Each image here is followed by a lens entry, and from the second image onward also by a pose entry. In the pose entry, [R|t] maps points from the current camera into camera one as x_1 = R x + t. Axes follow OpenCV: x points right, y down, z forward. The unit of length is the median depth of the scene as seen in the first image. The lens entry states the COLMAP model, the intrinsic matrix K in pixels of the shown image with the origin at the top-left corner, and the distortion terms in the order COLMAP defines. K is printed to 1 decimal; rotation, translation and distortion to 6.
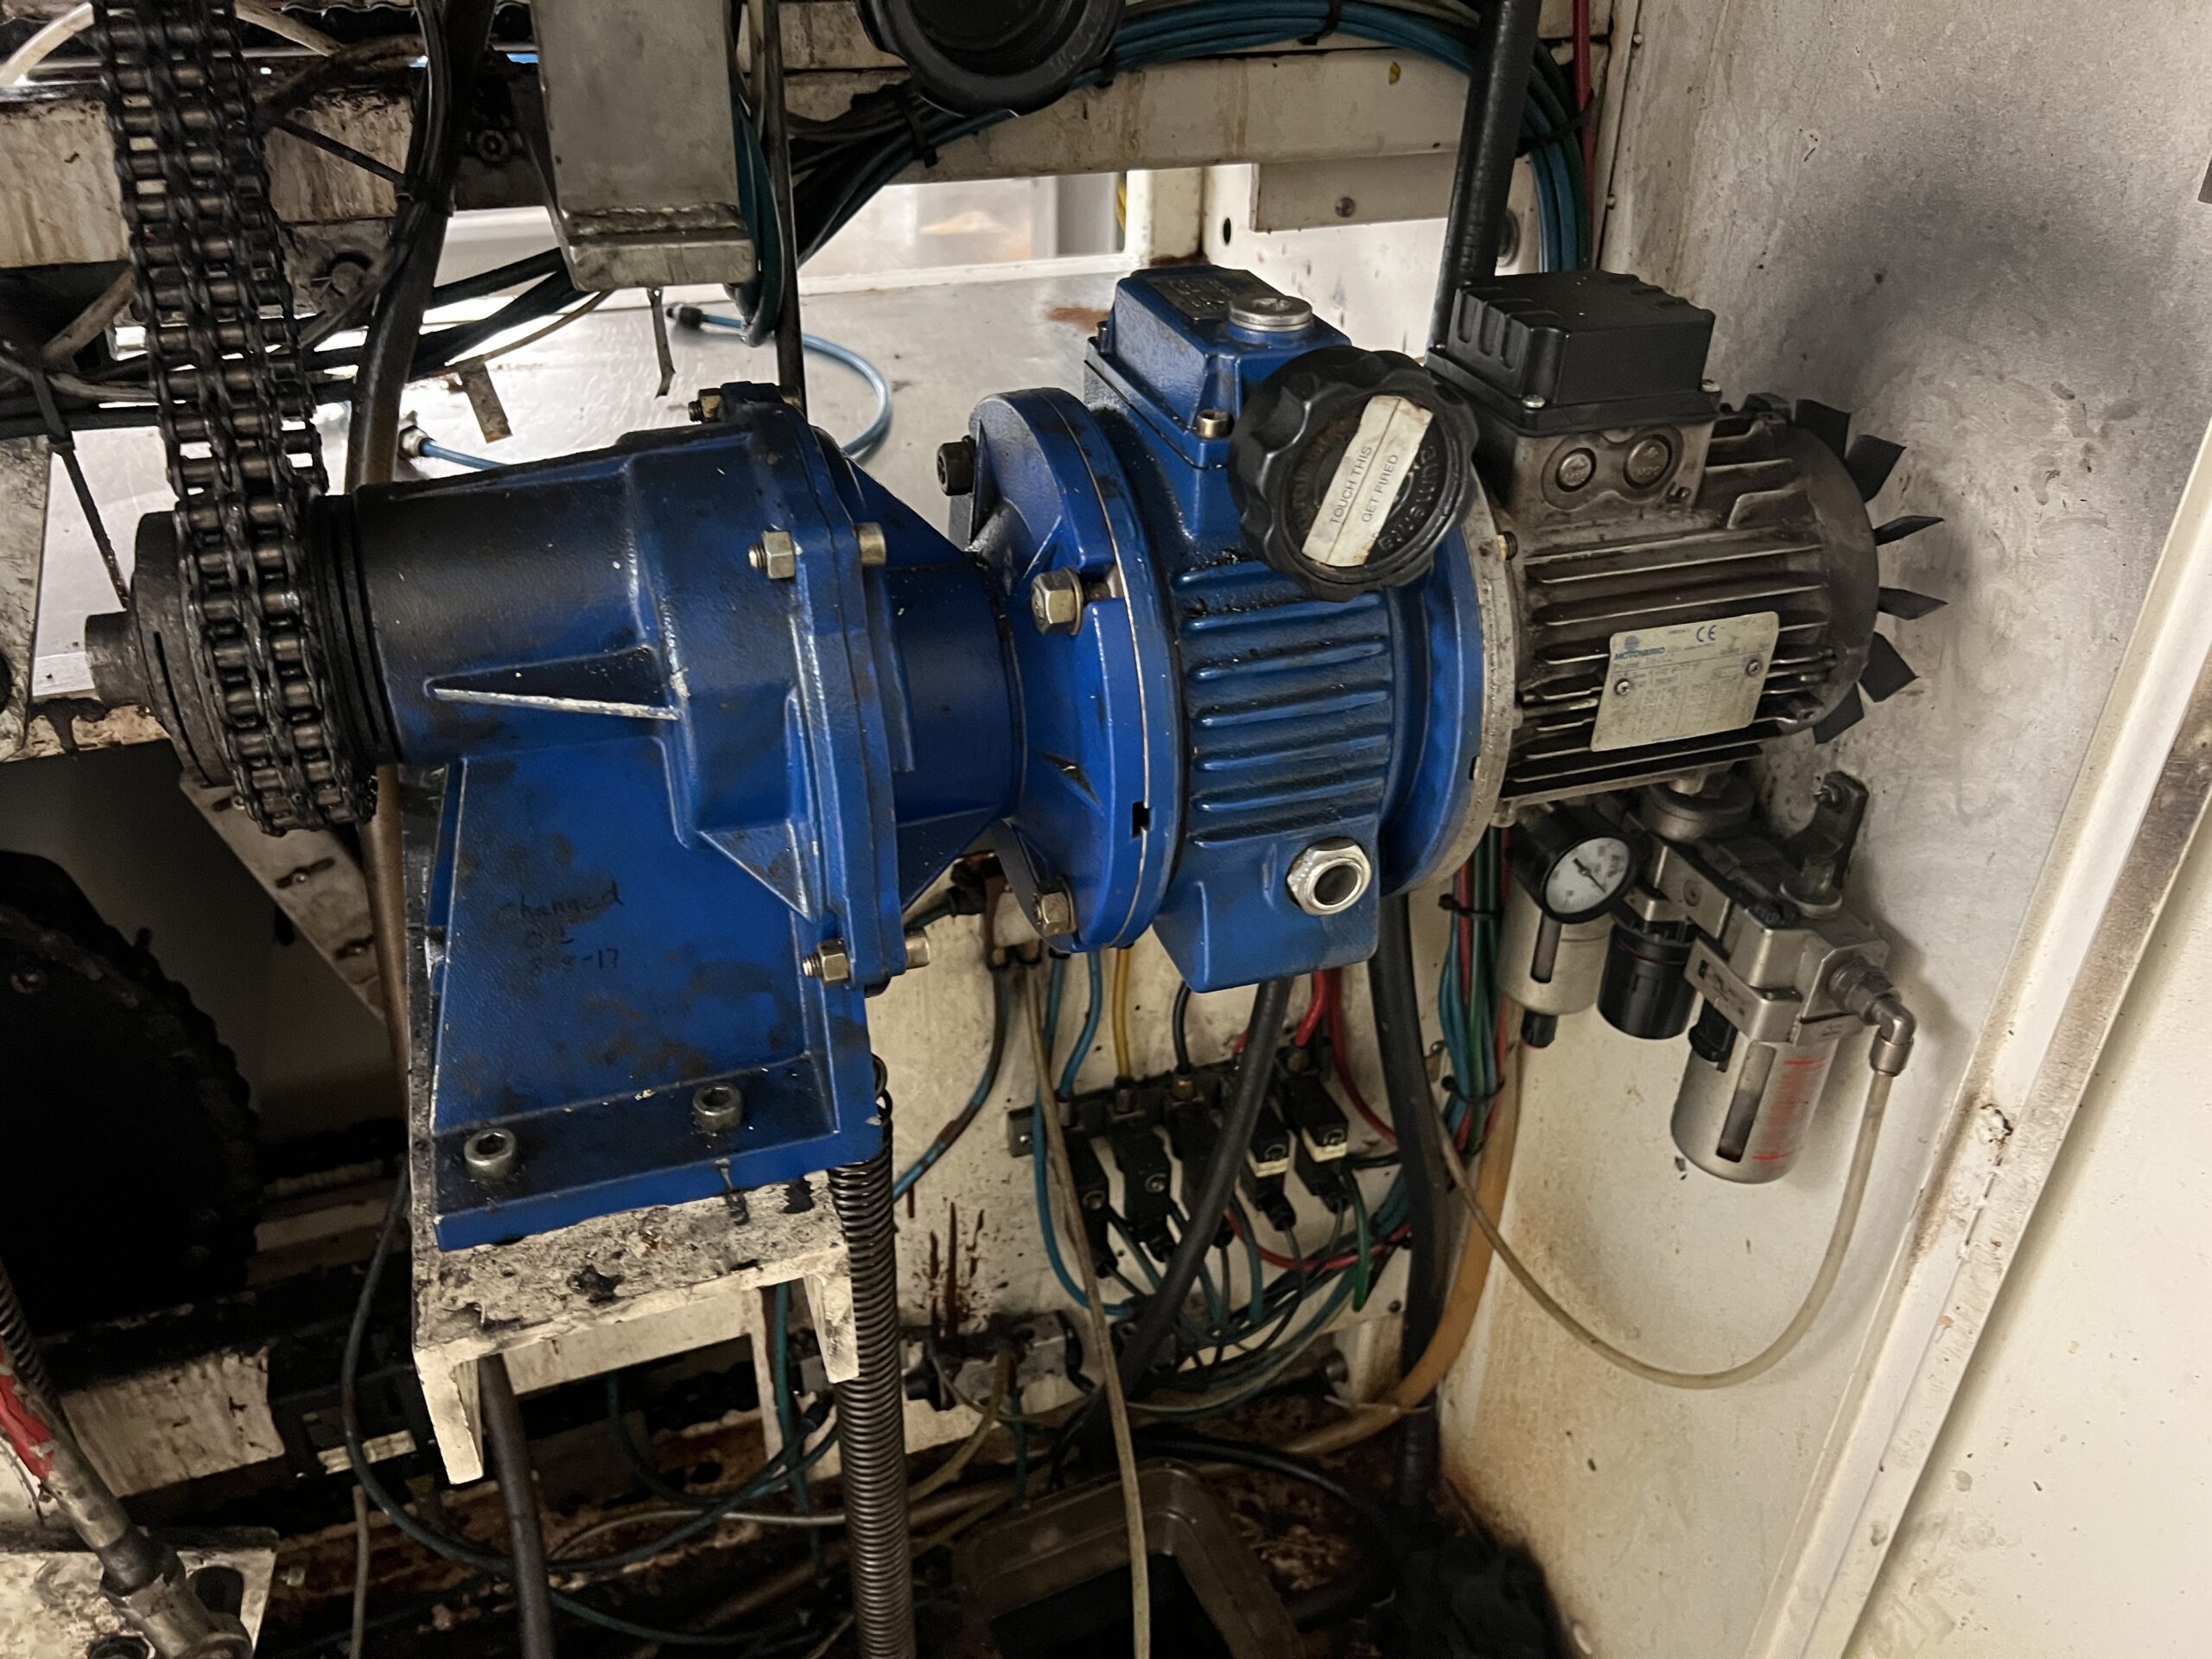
lens RADIAL K [[1683.5, 0, 1101.0], [0, 1683.5, 807.8], [0, 0, 1]] dist [0.006349, -0.014490]
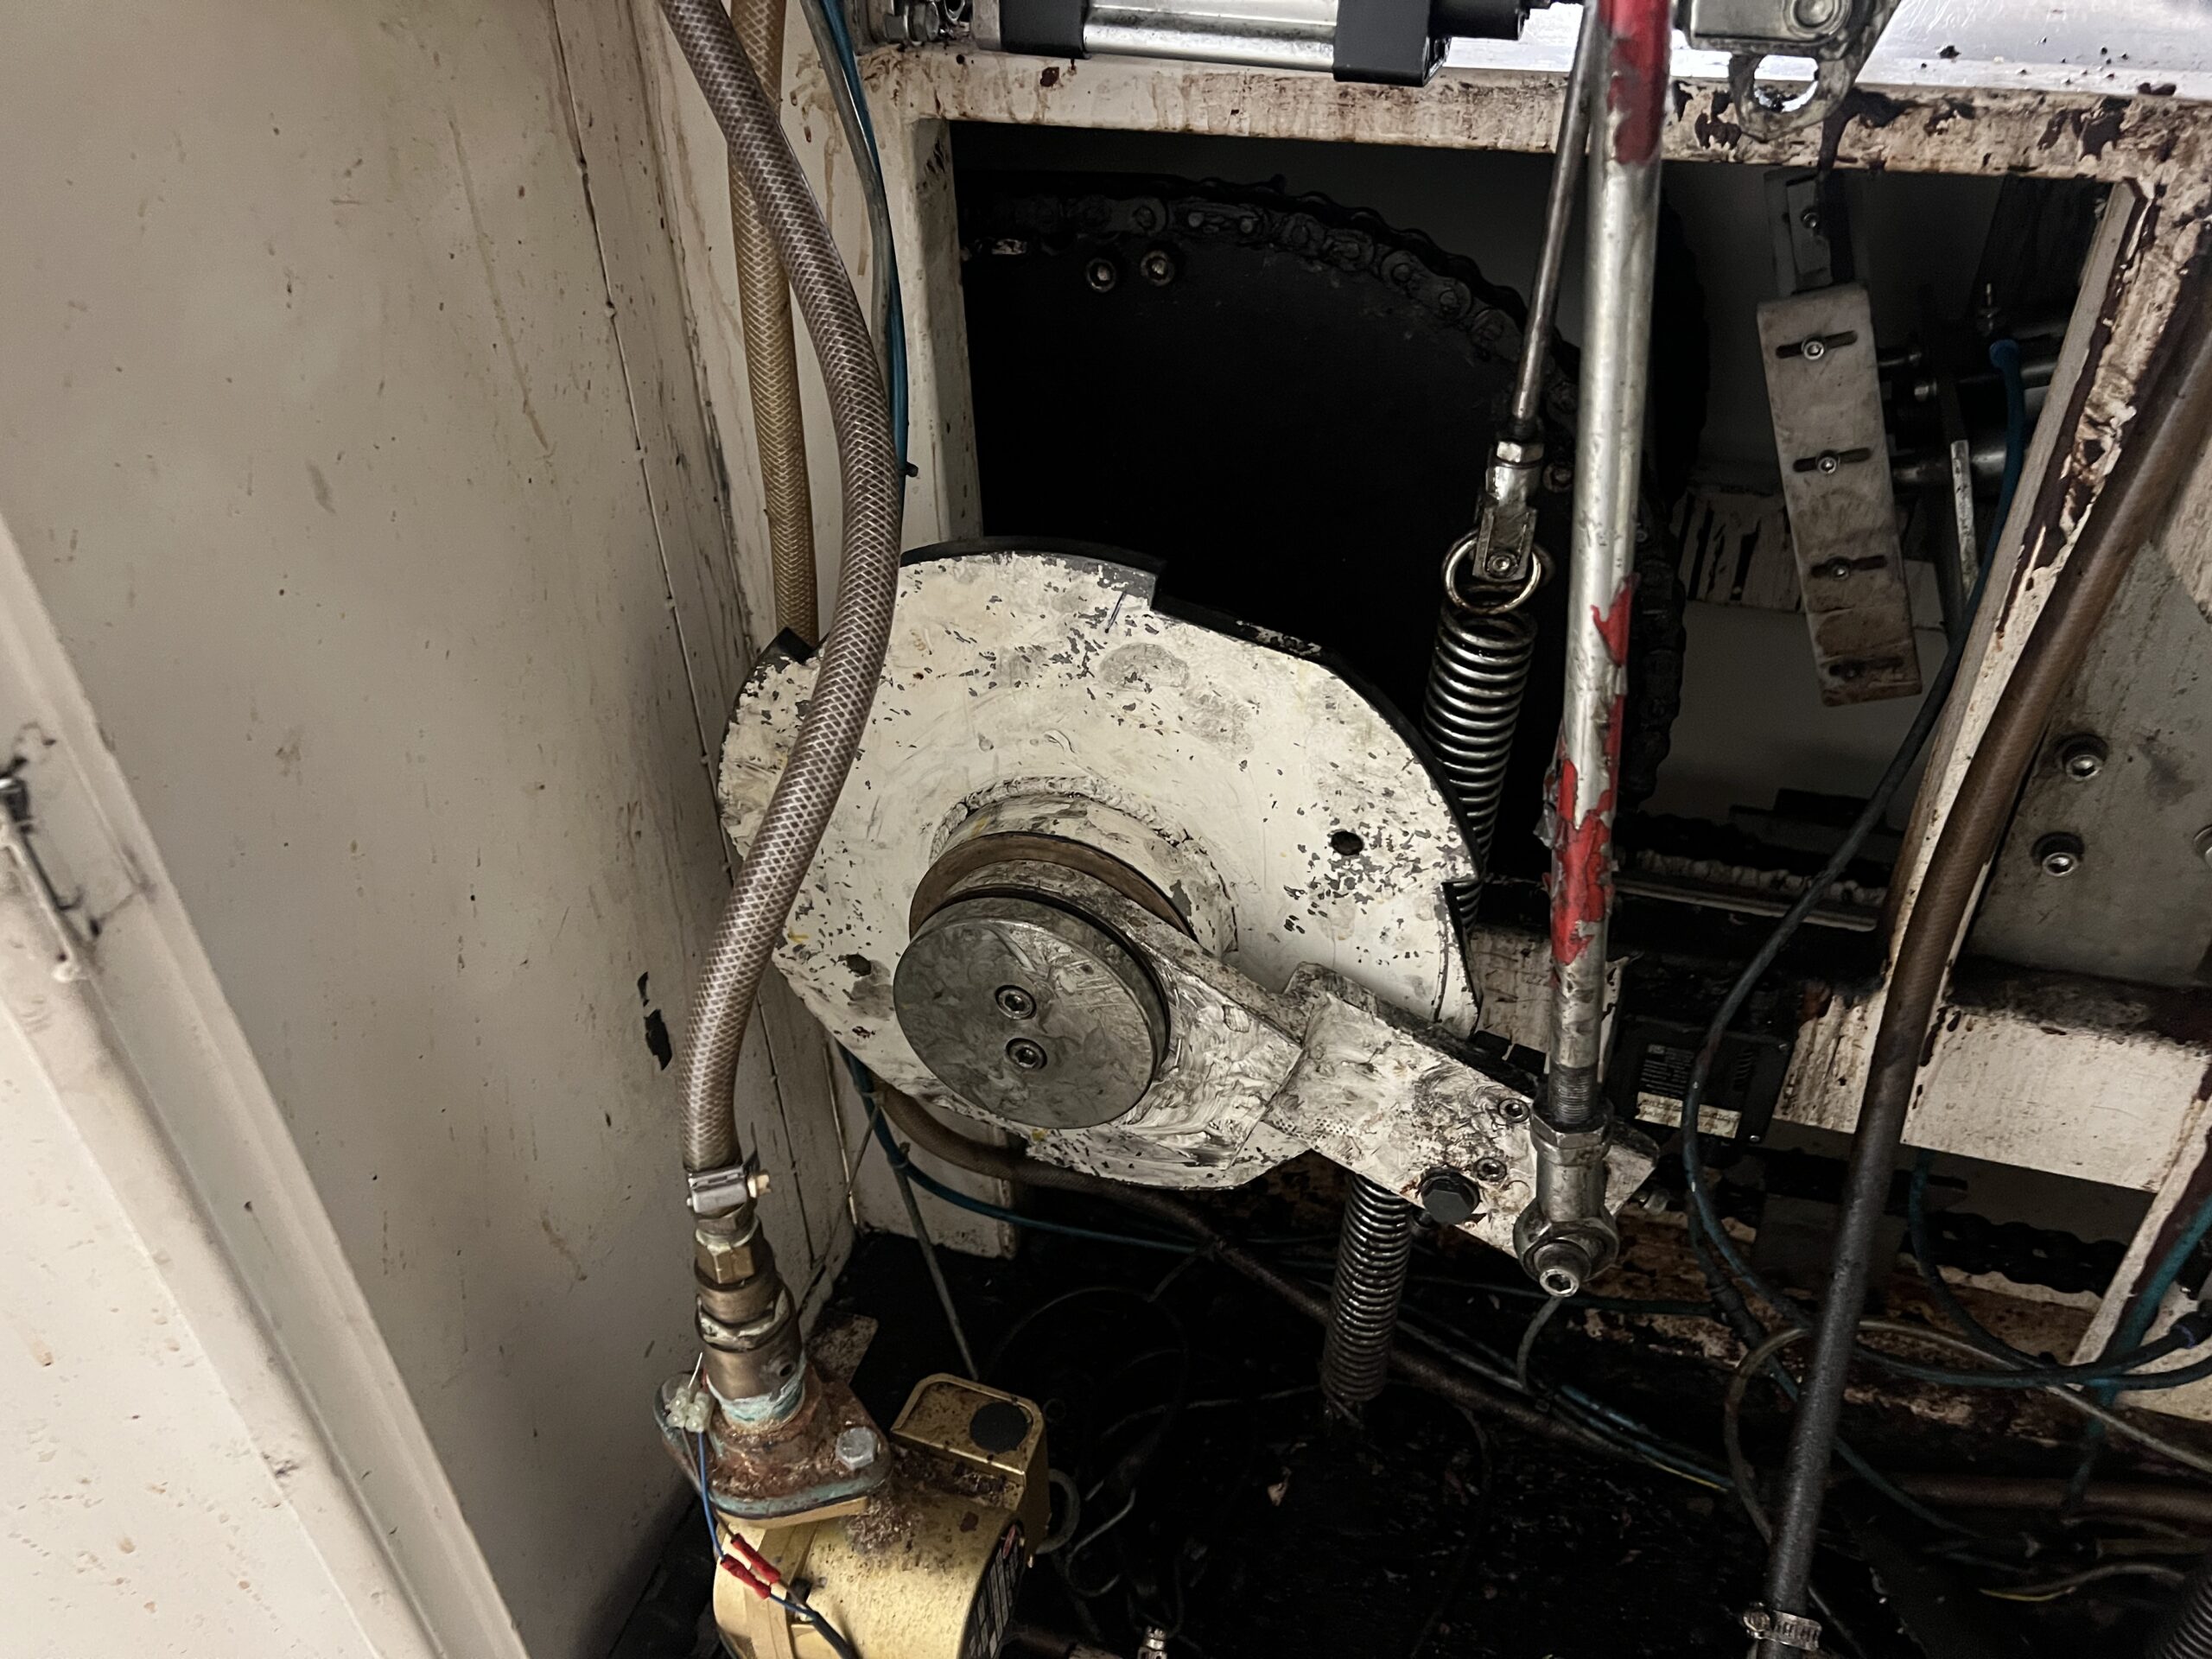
lens RADIAL K [[1683.5, 0, 1101.0], [0, 1683.5, 807.8], [0, 0, 1]] dist [0.006349, -0.014490]
pose [[0.793841, 0.335730, -0.507052, -0.343592], [-0.293140, 0.941787, 0.164638, 0.212436], [0.532809, 0.017941, 0.846045, 0.117709]]
